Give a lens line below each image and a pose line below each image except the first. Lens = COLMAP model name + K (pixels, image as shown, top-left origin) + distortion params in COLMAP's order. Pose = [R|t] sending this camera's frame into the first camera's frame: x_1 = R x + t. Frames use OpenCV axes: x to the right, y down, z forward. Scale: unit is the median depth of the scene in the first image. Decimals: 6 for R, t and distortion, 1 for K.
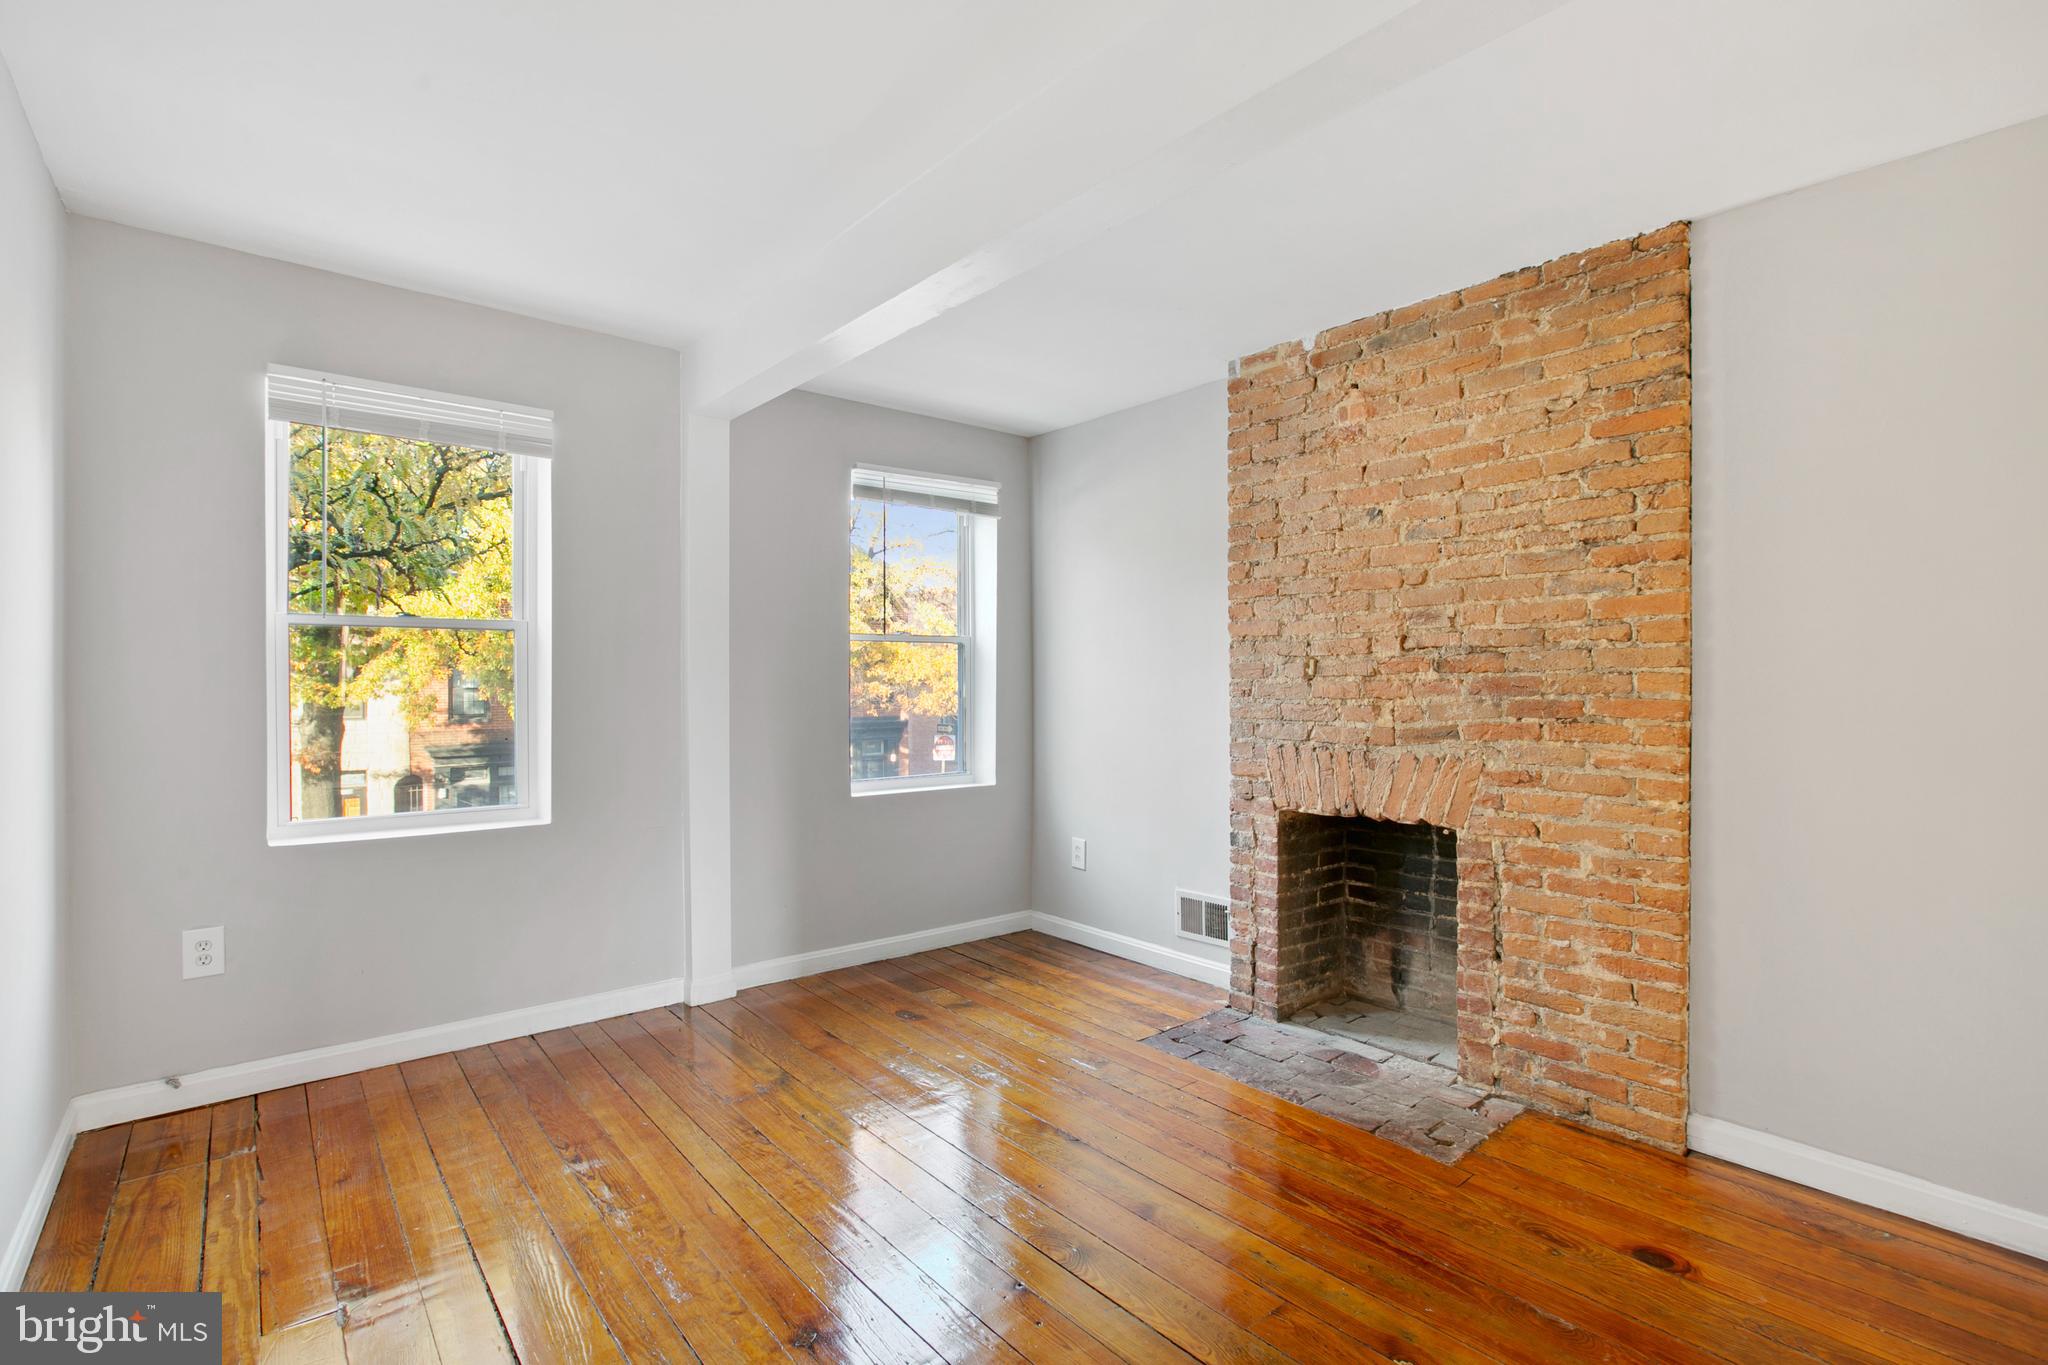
lens RADIAL K [[957.7, 0, 1021.4], [0, 957.7, 688.9], [0, 0, 1]] dist [-0.040832, 0.017648]
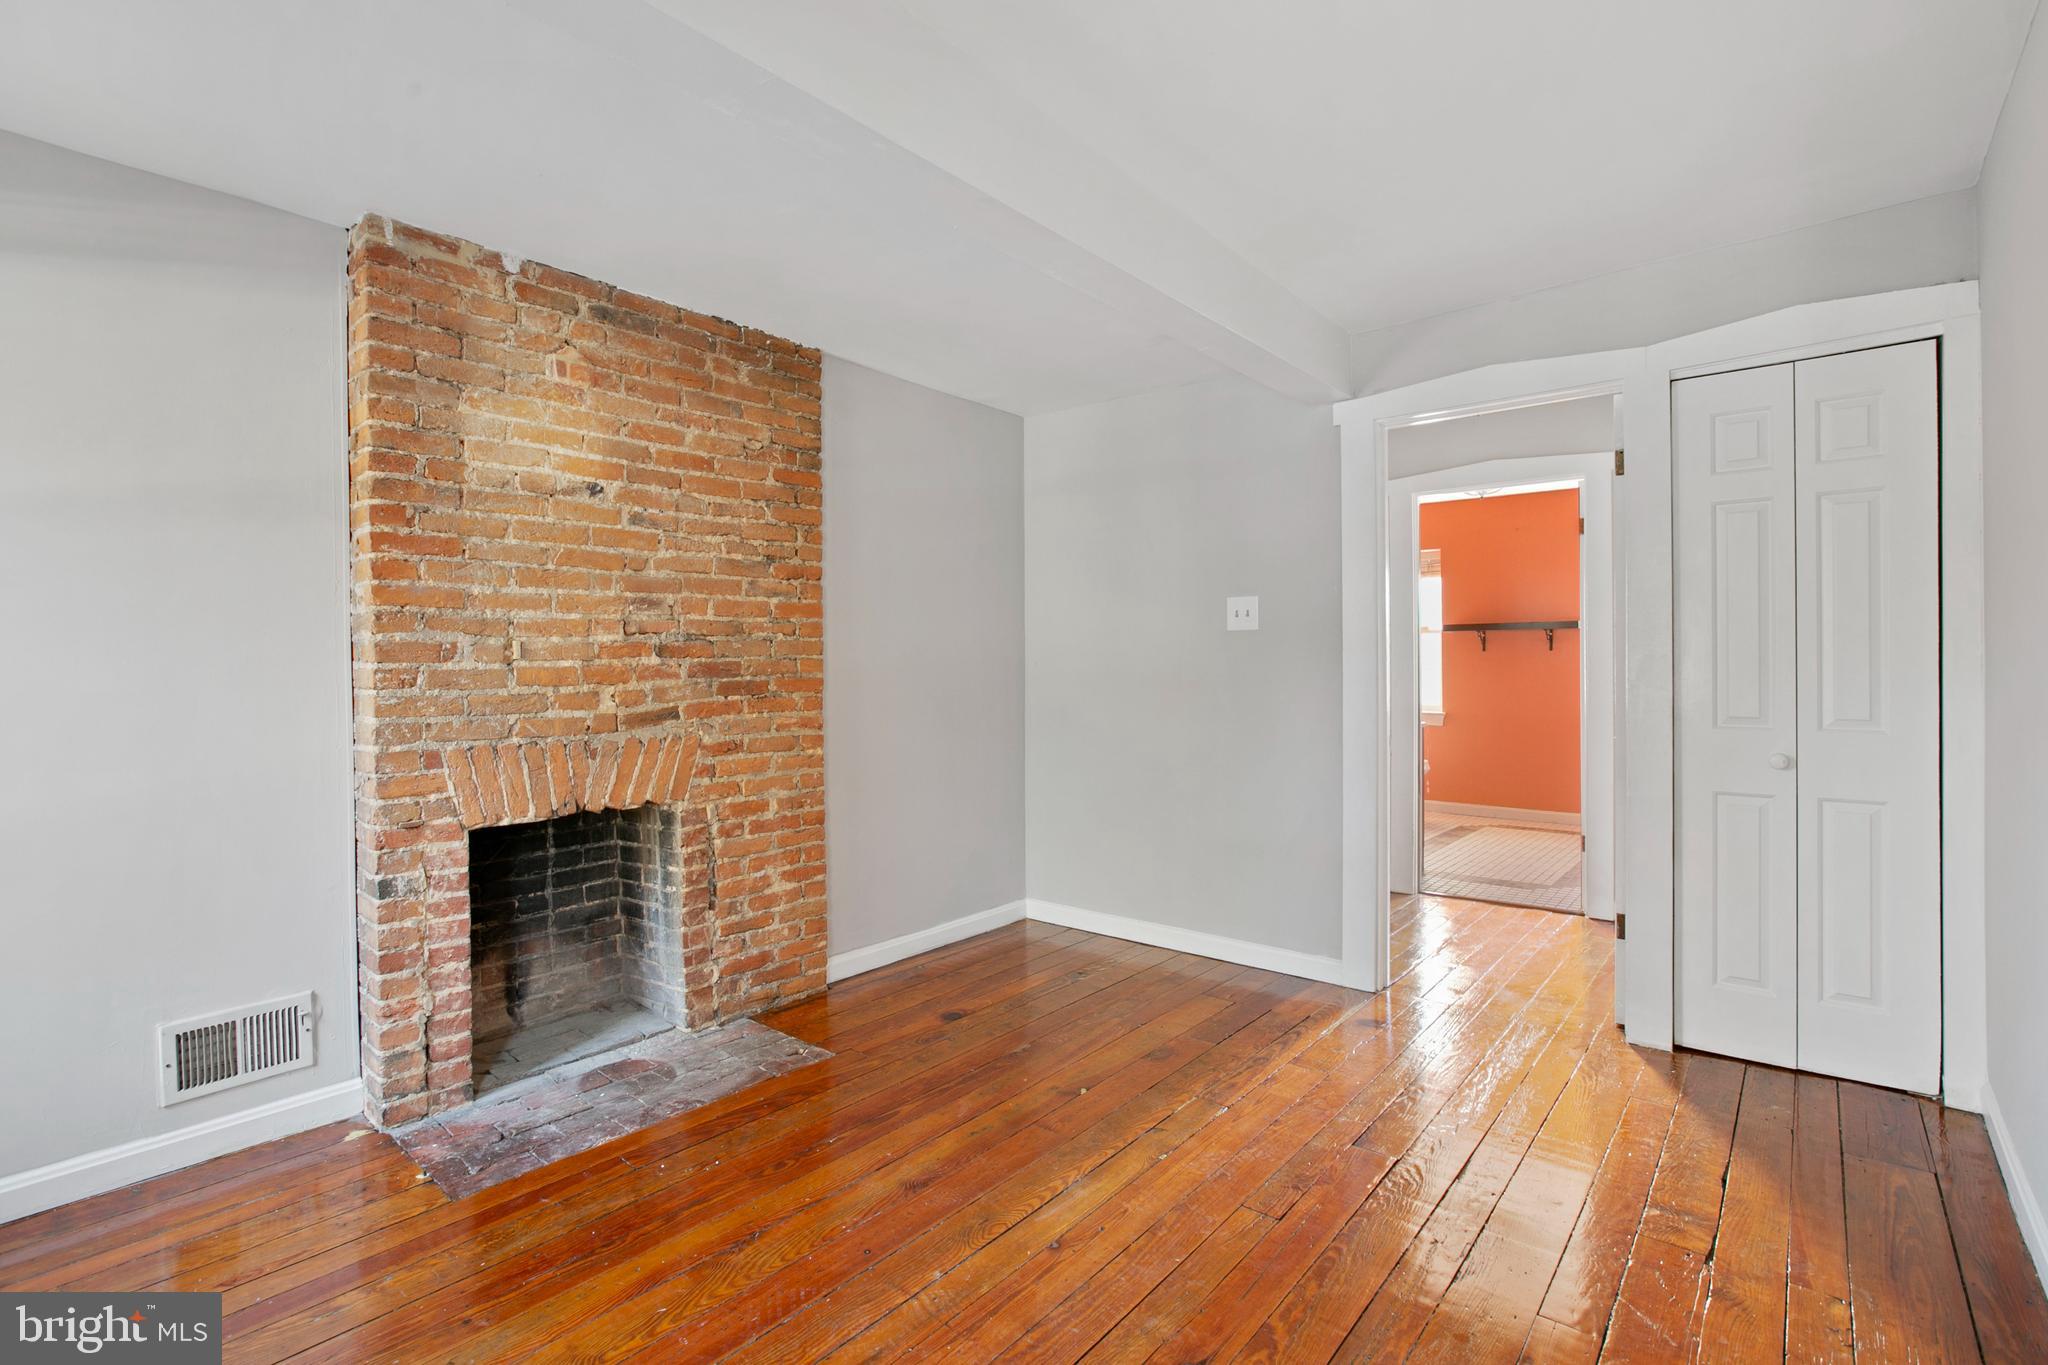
lens RADIAL K [[957.7, 0, 1027.1], [0, 957.7, 661.2], [0, 0, 1]] dist [-0.040832, 0.017648]
pose [[-0.180942, 0.005646, 0.983478, -0.637612], [0.014544, 0.999890, -0.003064, -0.003563], [-0.983386, 0.013749, -0.181004, 0.754284]]
